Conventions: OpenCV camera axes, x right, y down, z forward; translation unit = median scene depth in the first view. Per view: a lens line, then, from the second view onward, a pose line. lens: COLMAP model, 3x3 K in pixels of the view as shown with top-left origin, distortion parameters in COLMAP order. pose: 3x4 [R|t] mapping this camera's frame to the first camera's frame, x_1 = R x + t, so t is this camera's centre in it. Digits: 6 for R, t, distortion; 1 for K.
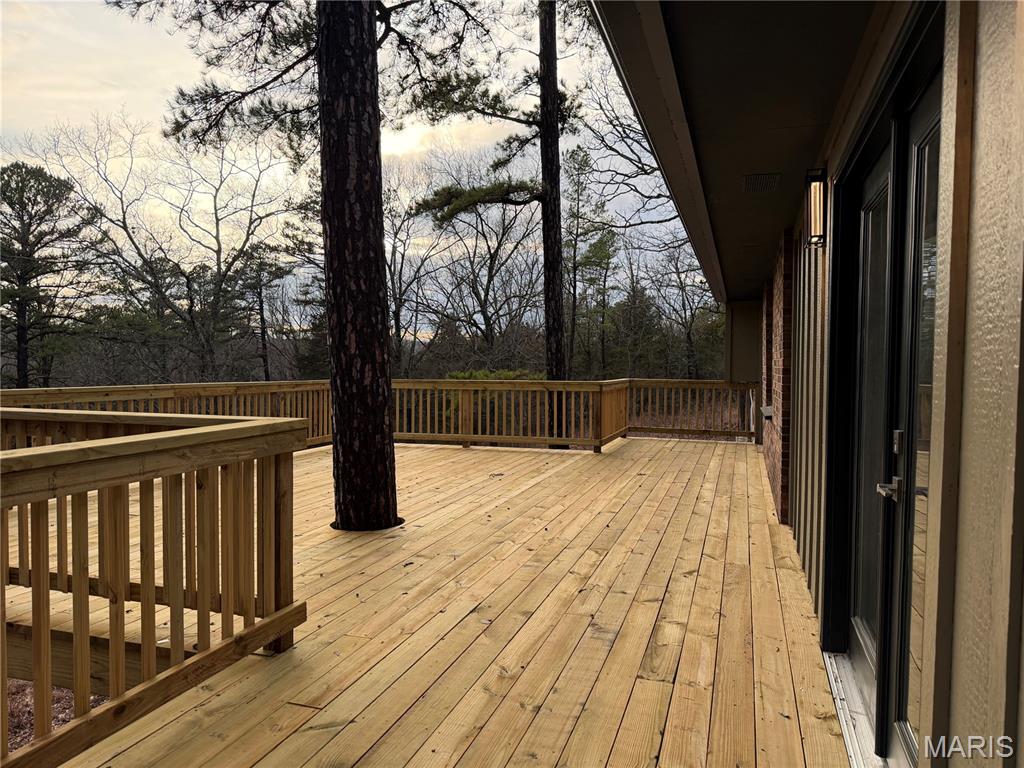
lens RADIAL K [[726.9, 0, 507.0], [0, 726.9, 387.4], [0, 0, 1]] dist [0.022646, -0.022844]
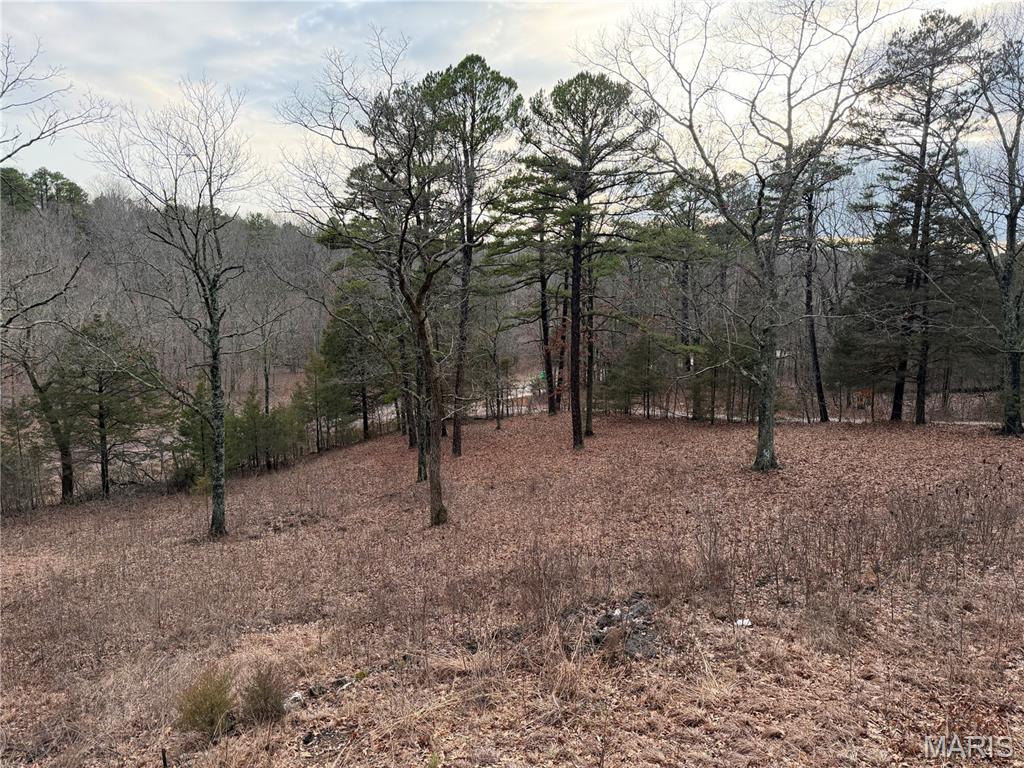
lens RADIAL K [[726.9, 0, 508.8], [0, 726.9, 385.4], [0, 0, 1]] dist [0.022646, -0.022844]
pose [[0.799985, 0.097178, -0.592098, -0.129780], [-0.028669, 0.991861, 0.124055, -0.014444], [0.599335, -0.082267, 0.796260, 0.134558]]
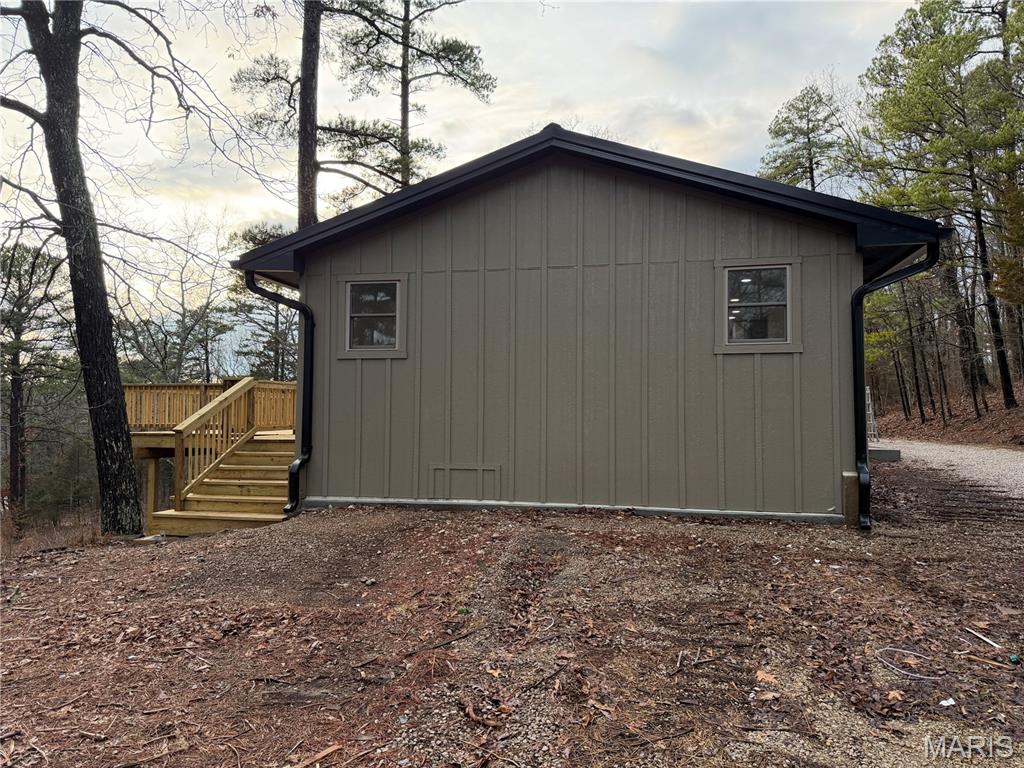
lens RADIAL K [[726.9, 0, 508.6], [0, 726.9, 384.0], [0, 0, 1]] dist [0.022646, -0.022844]
pose [[0.994539, -0.000572, 0.104361, 0.040461], [0.008265, 0.997276, -0.073302, 0.033373], [-0.104034, 0.073764, 0.991835, -0.315041]]
